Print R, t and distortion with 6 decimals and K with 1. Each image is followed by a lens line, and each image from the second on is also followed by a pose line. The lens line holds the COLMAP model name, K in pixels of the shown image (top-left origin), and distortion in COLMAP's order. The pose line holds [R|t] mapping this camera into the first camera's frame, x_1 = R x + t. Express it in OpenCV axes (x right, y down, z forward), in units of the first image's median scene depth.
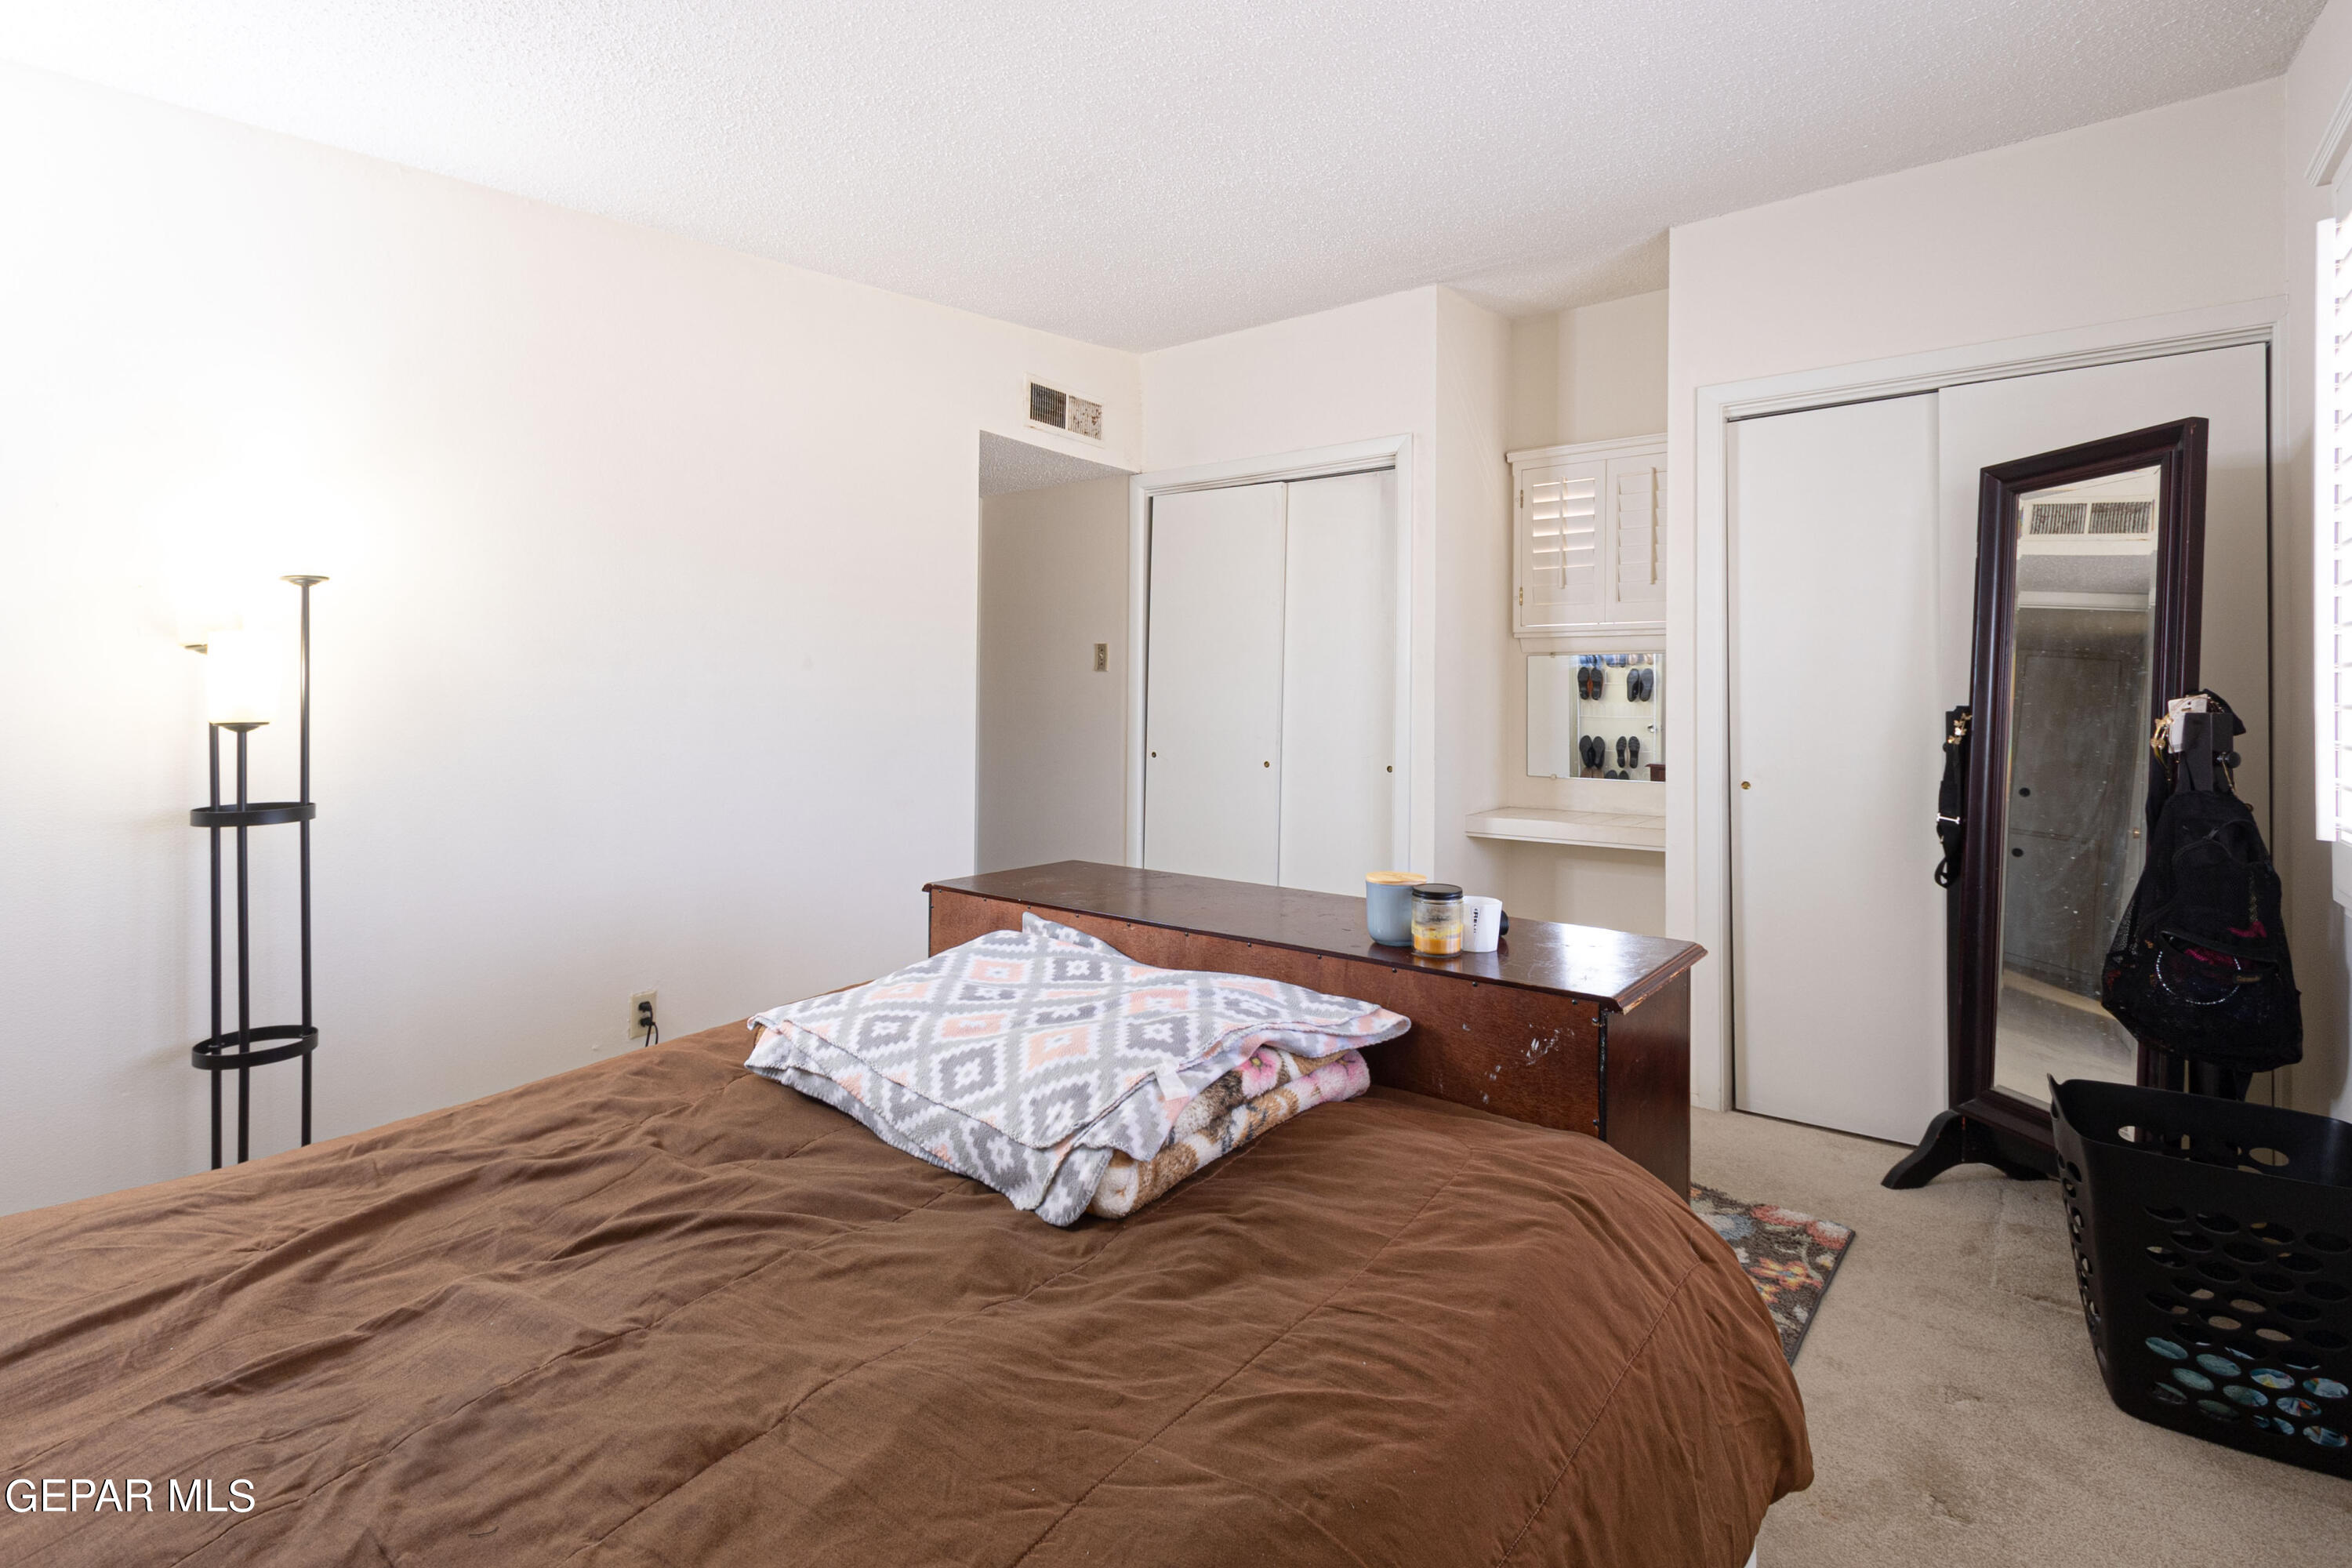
lens RADIAL K [[1077.3, 0, 1176.0], [0, 1077.3, 784.0], [0, 0, 1]] dist [0.010703, 0.000176]
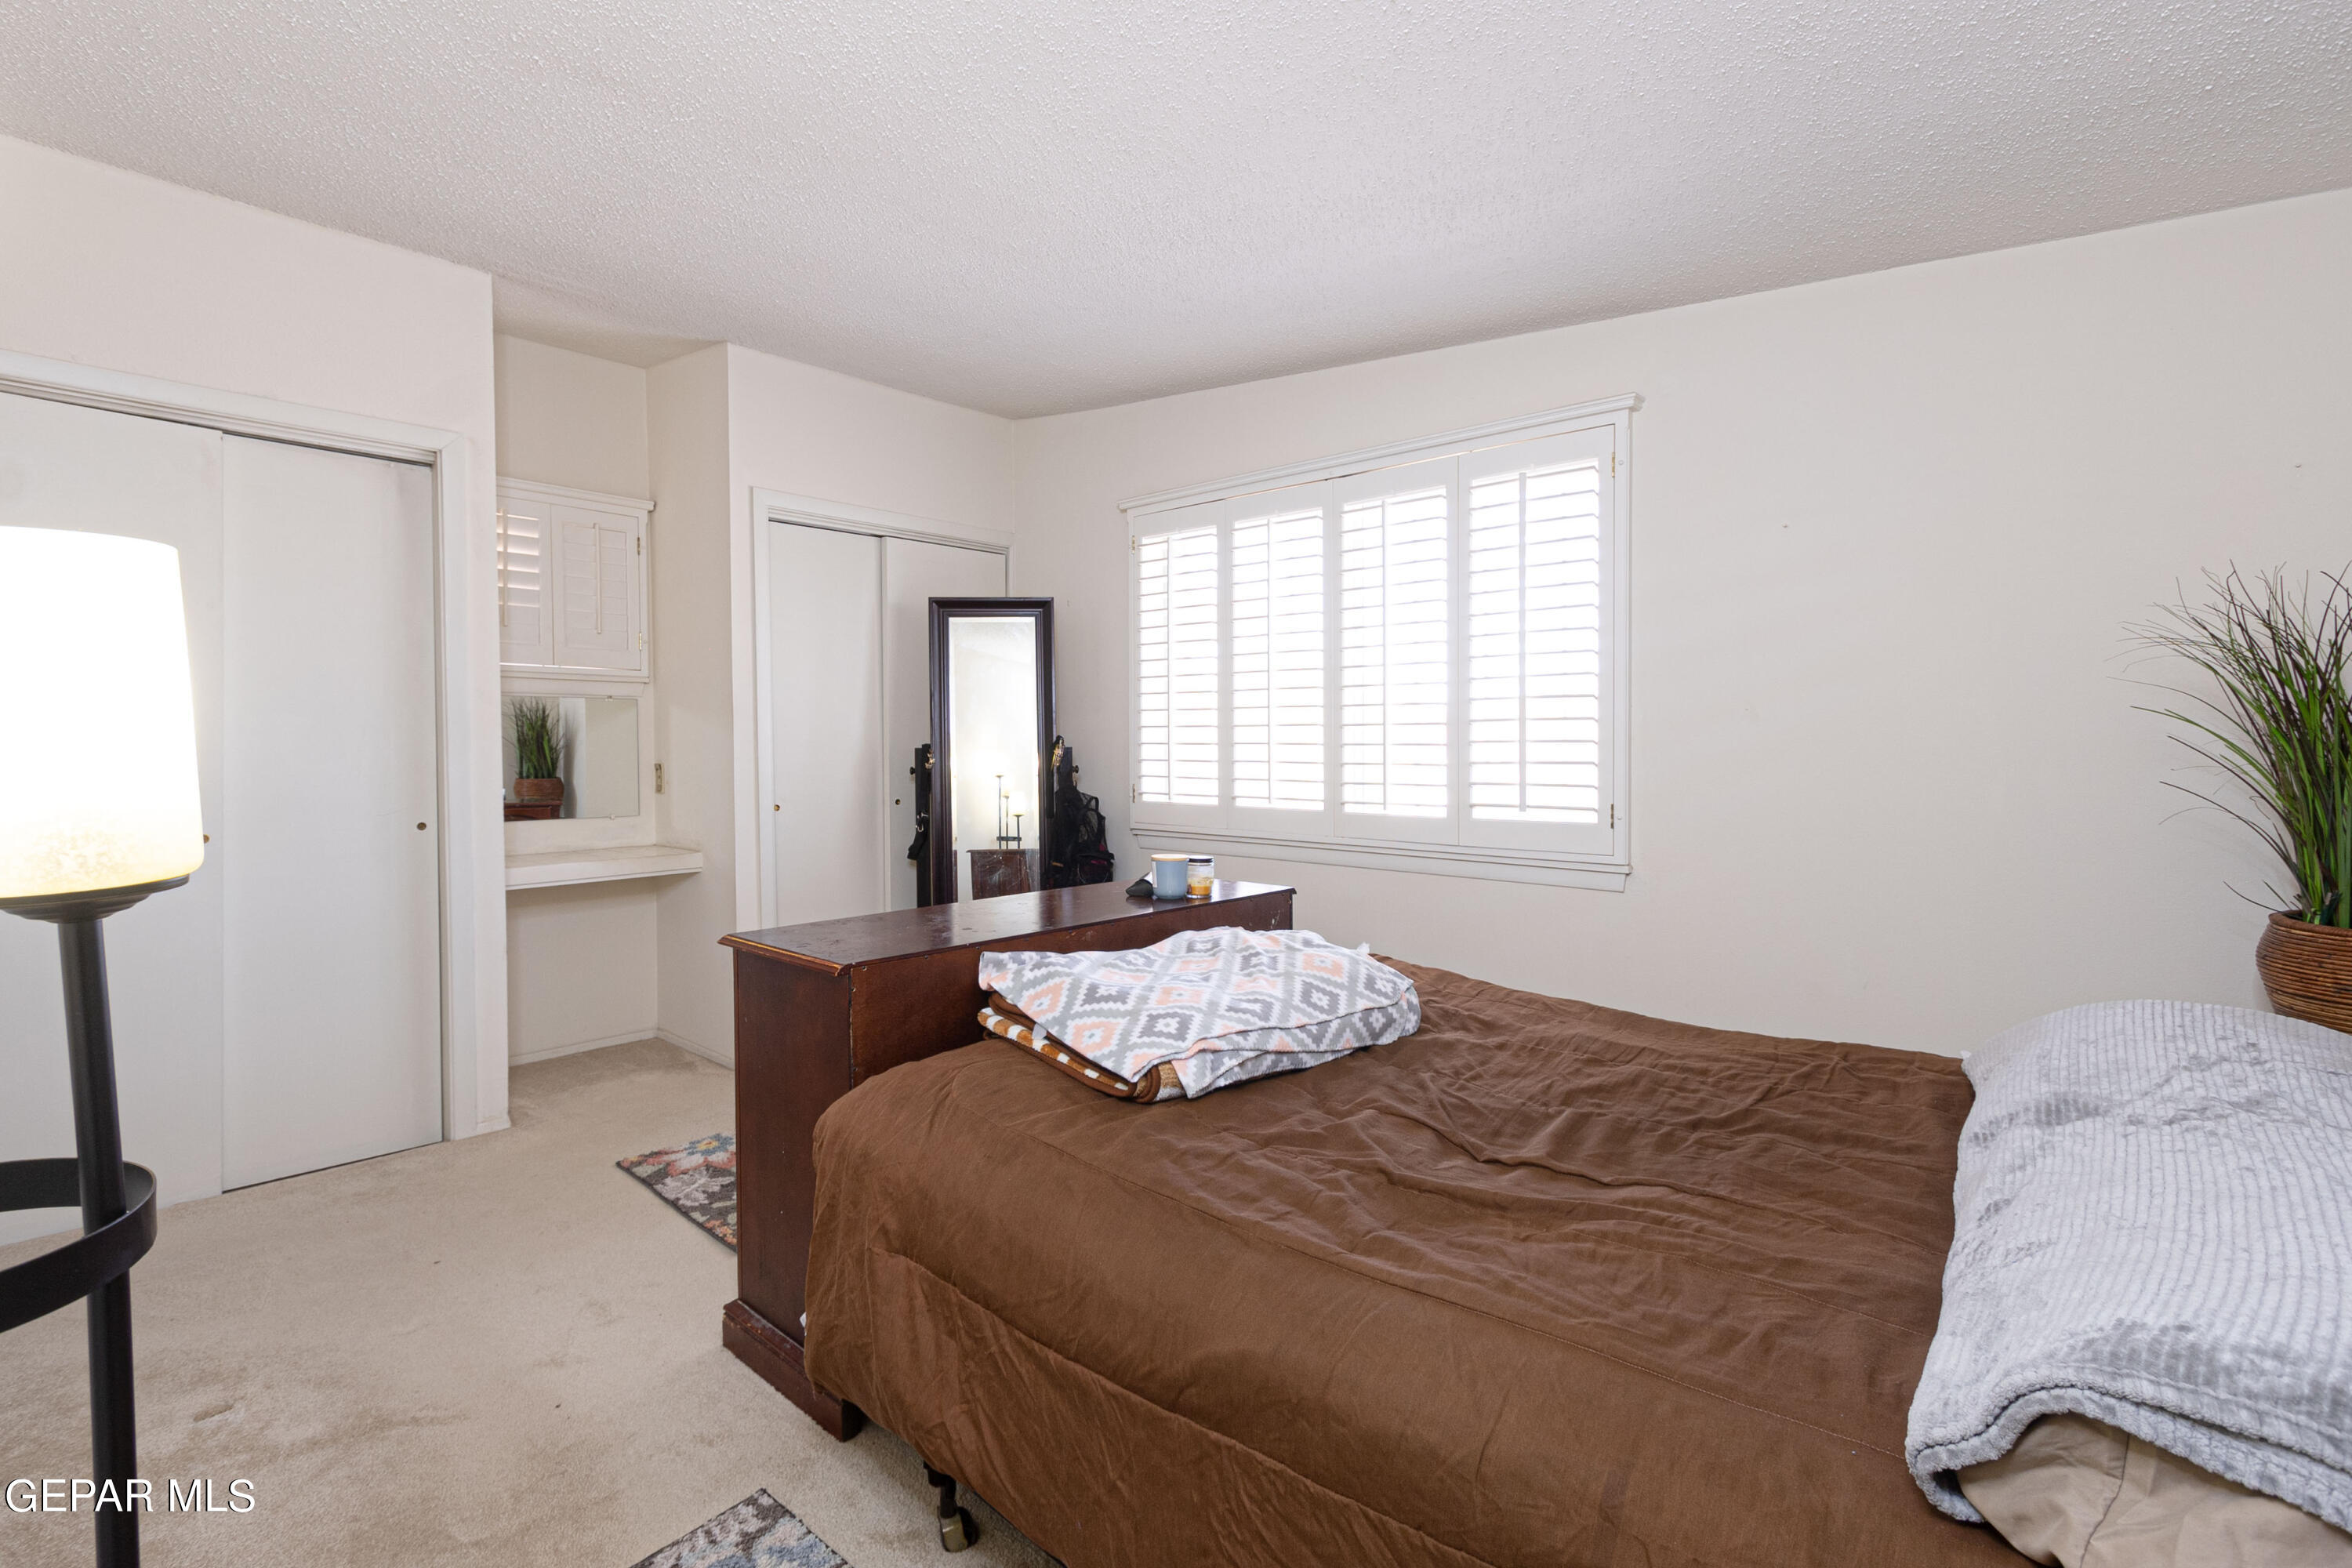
lens RADIAL K [[1077.3, 0, 1176.0], [0, 1077.3, 784.0], [0, 0, 1]] dist [0.010703, 0.000176]
pose [[0.068295, -0.045147, 0.996643, -1.186374], [0.075998, 0.996308, 0.039924, -0.069846], [-0.994766, 0.073016, 0.071474, 0.759845]]
